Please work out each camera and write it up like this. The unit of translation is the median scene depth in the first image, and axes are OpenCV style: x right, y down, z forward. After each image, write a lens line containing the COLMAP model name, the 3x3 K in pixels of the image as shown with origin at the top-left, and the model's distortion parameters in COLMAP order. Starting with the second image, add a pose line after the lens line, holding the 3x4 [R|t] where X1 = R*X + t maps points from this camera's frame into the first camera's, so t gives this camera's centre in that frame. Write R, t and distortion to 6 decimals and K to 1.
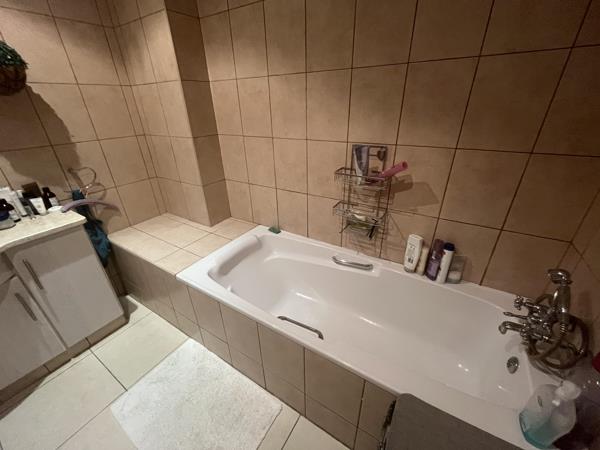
lens RADIAL K [[245.4, 0, 299.8], [0, 245.4, 226.1], [0, 0, 1]] dist [0.000173, -0.001000]
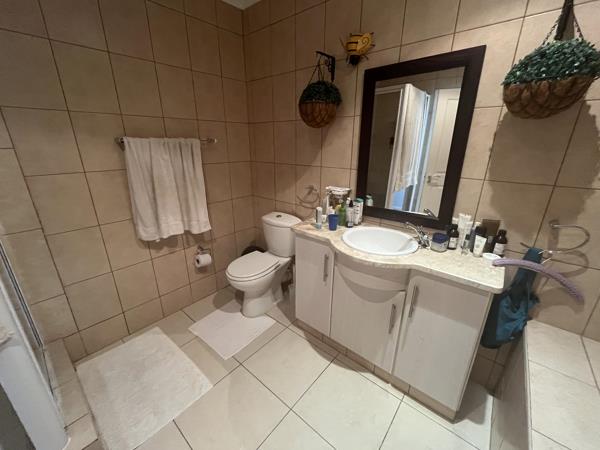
lens RADIAL K [[245.4, 0, 298.9], [0, 245.4, 225.7], [0, 0, 1]] dist [0.000173, -0.001000]
pose [[-0.137106, 0.346264, -0.928064, -0.211075], [-0.448293, 0.813783, 0.369853, -0.162399], [0.883309, 0.466754, 0.043653, 0.365985]]
